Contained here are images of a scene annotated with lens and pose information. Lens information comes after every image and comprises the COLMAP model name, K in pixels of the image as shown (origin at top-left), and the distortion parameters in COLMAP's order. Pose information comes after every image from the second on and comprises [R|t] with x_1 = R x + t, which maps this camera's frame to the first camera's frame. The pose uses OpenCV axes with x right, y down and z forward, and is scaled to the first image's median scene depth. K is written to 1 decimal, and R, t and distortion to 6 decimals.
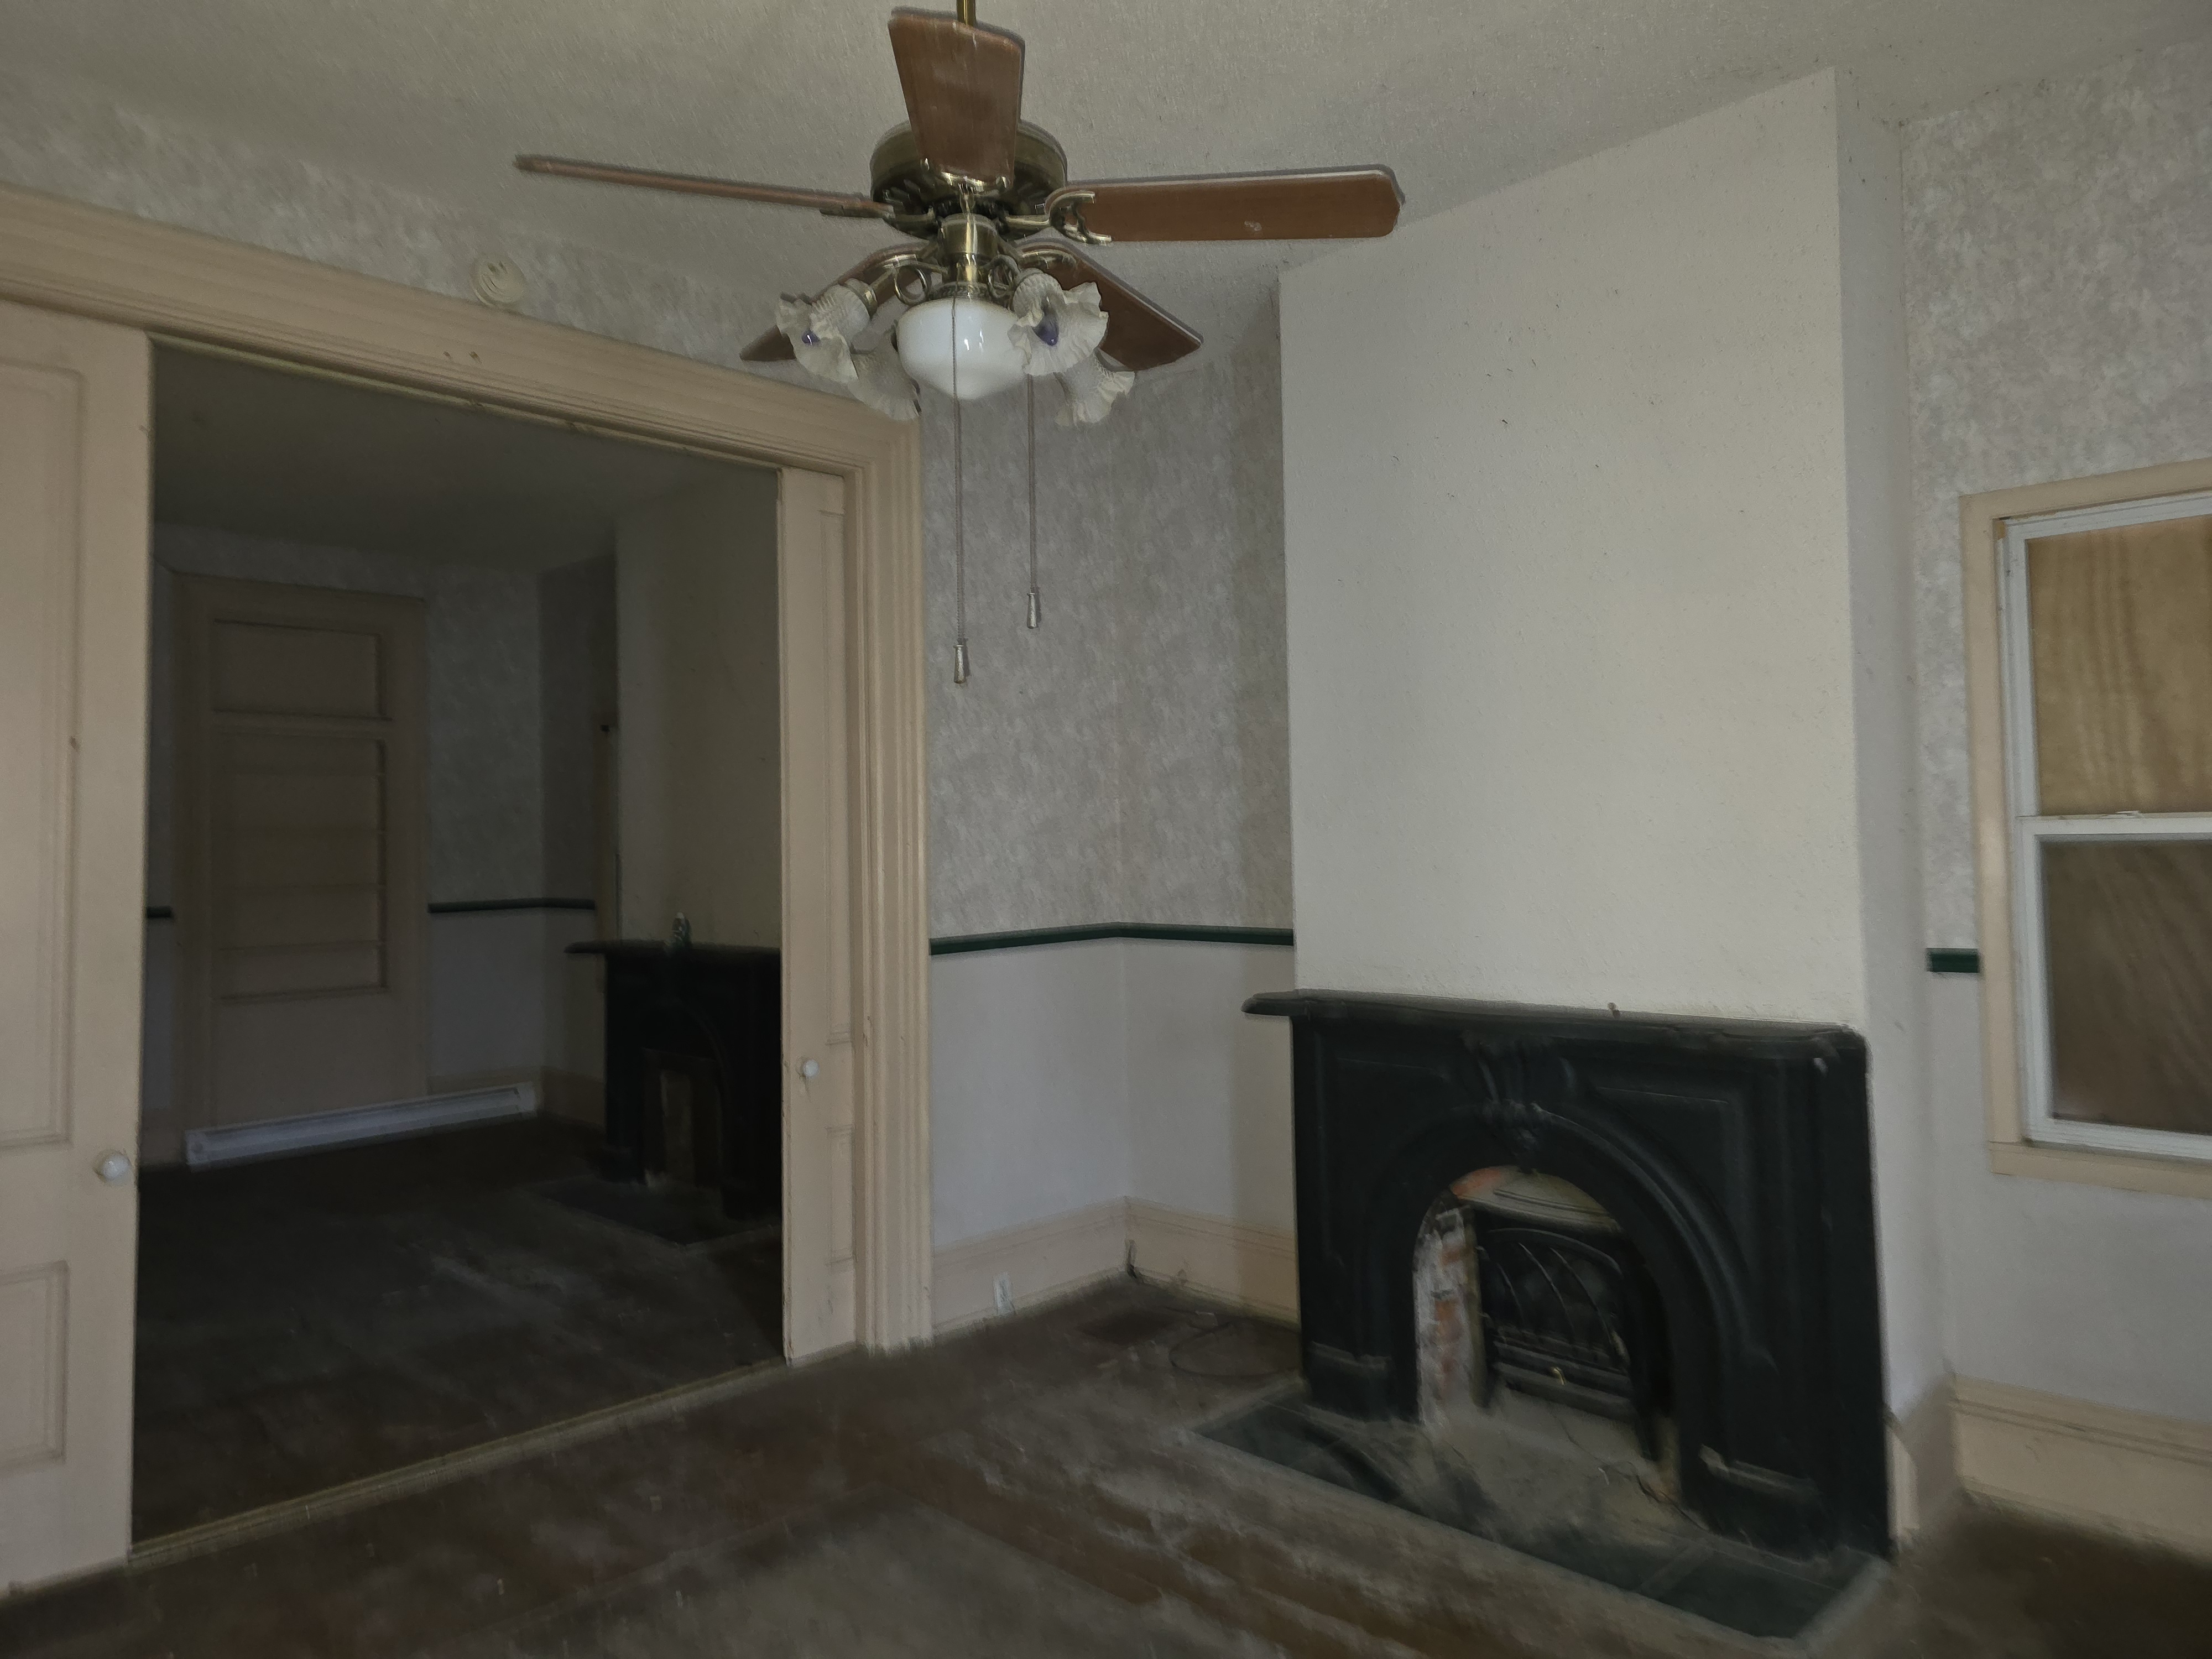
lens RADIAL K [[1502.8, 0, 1127.9], [0, 1502.8, 821.2], [0, 0, 1]] dist [0.001422, -0.004021]
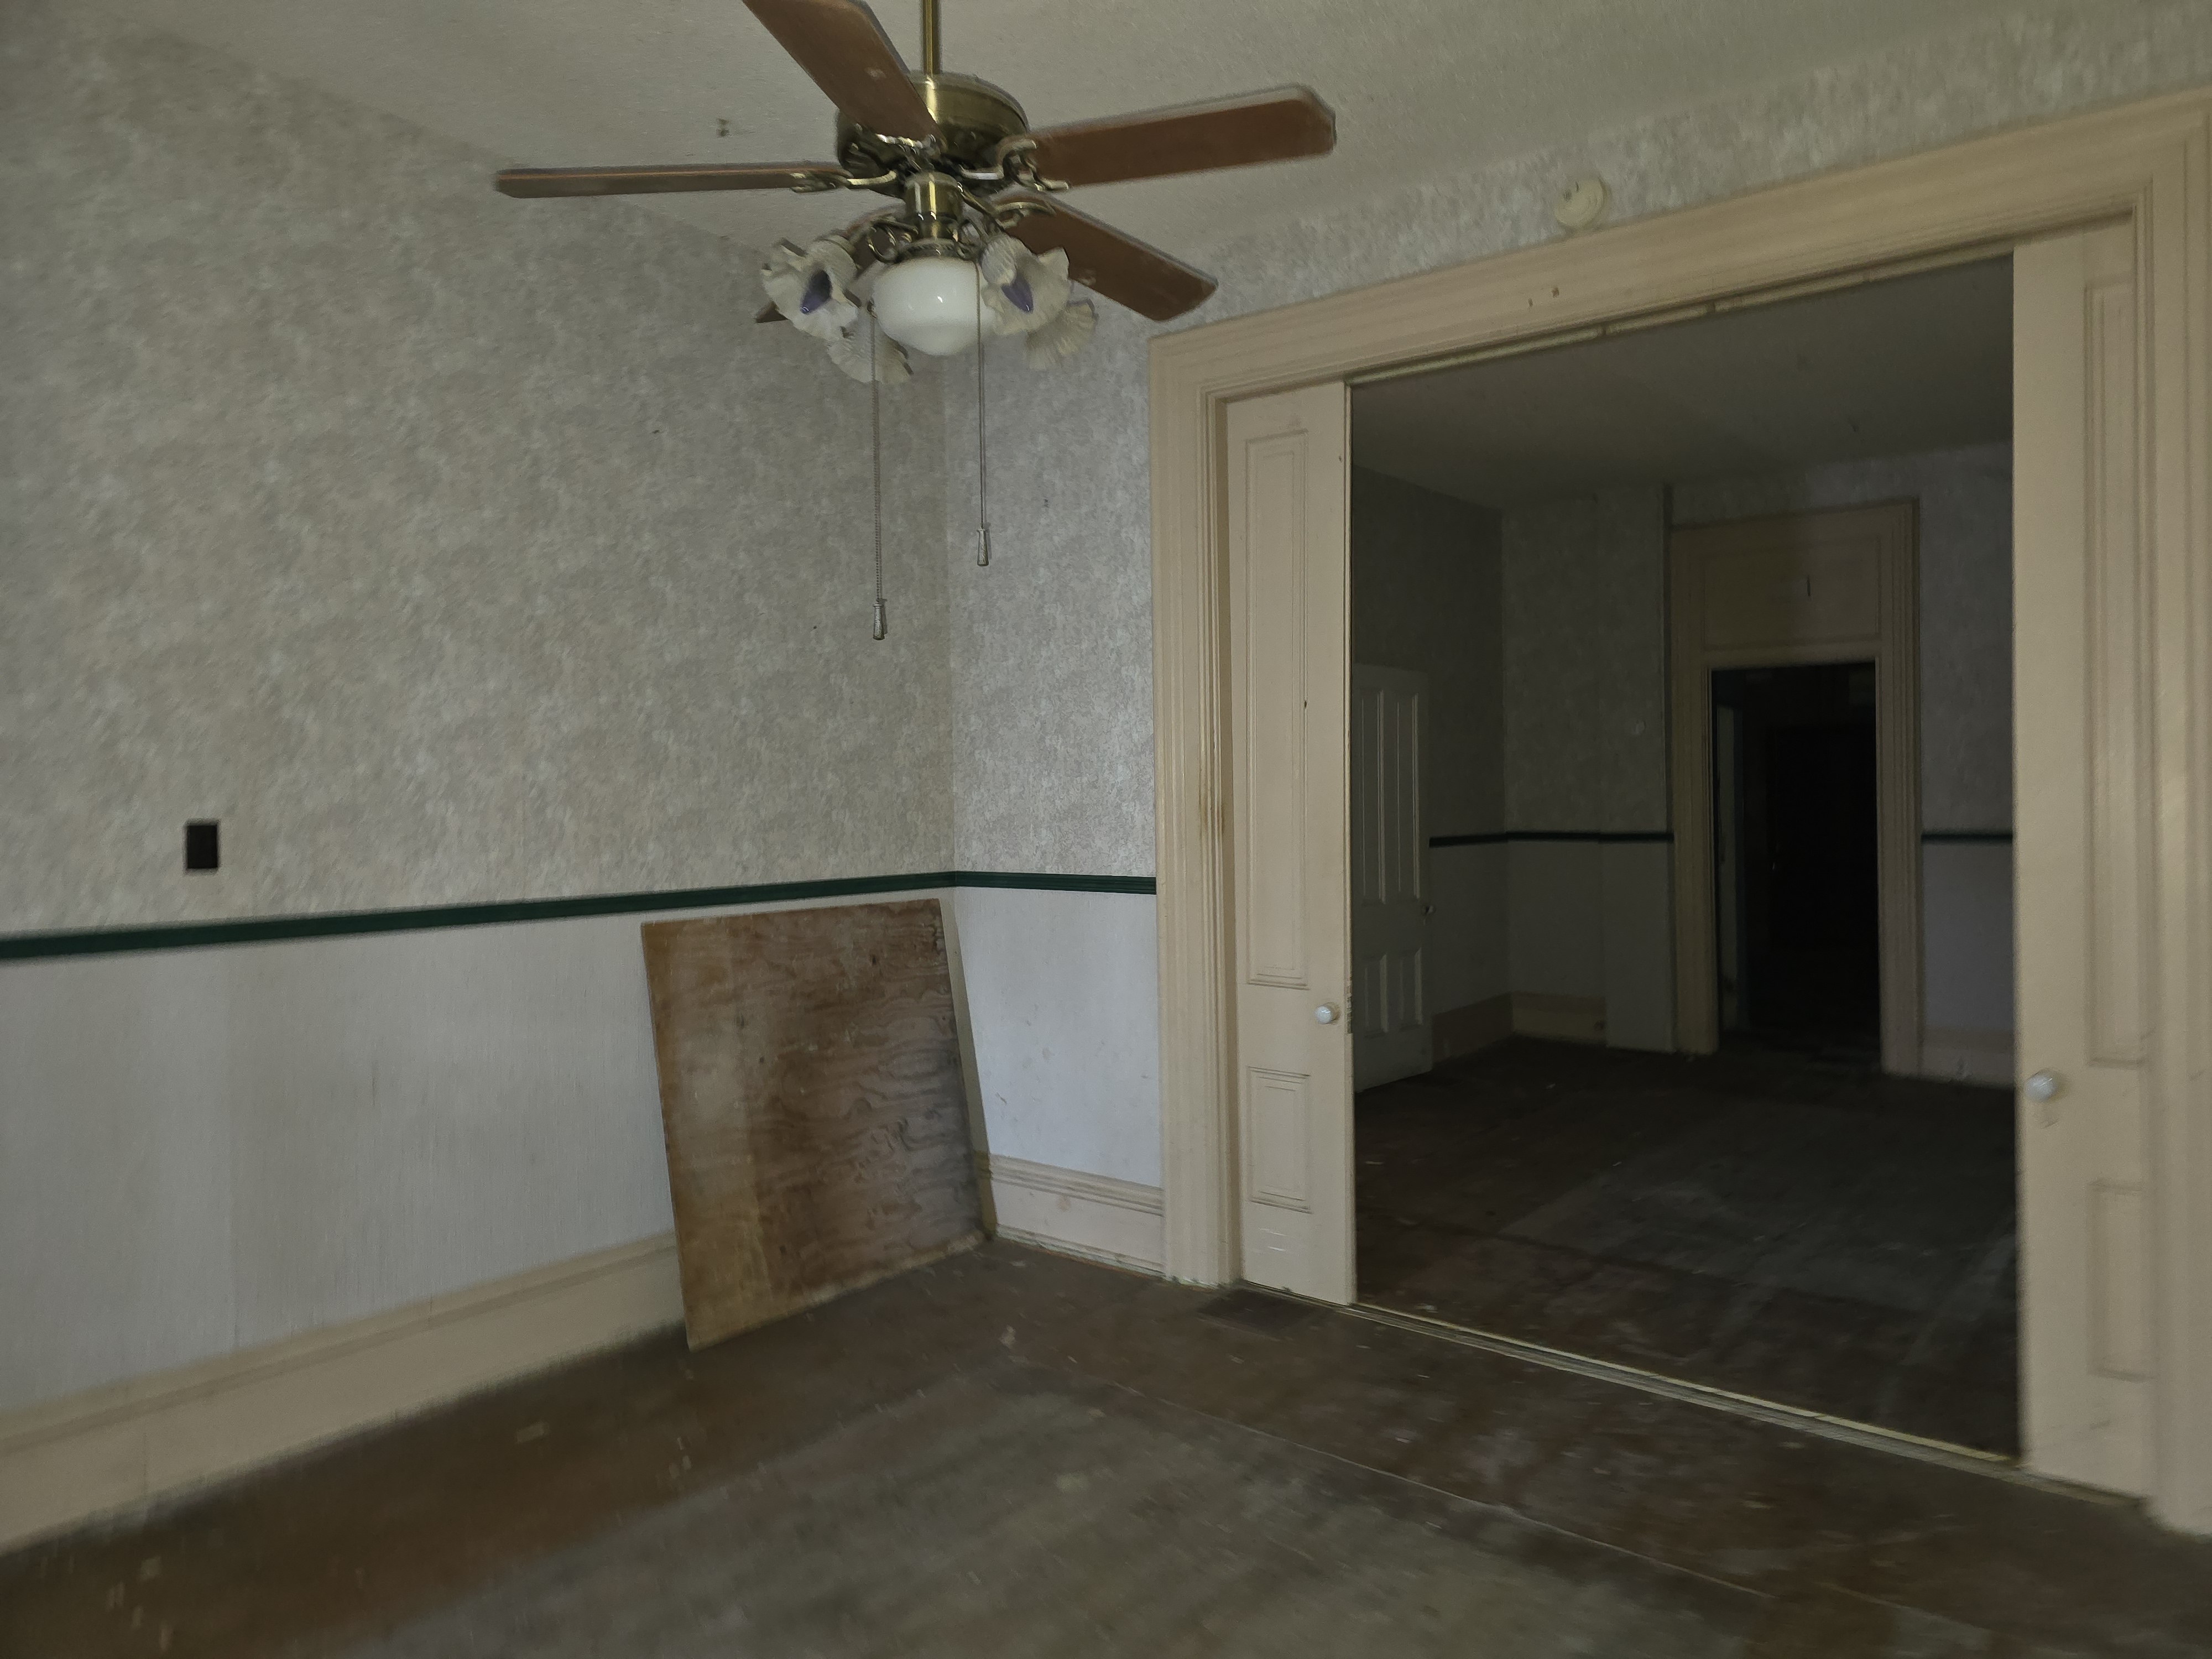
lens RADIAL K [[1475.1, 0, 1117.4], [0, 1475.1, 827.1], [0, 0, 1]] dist [0.096462, -0.075509]
pose [[0.109614, 0.032999, -0.993426, 0.591770], [0.024606, 0.999052, 0.035901, 0.009278], [0.993670, -0.028380, 0.108698, 0.625103]]
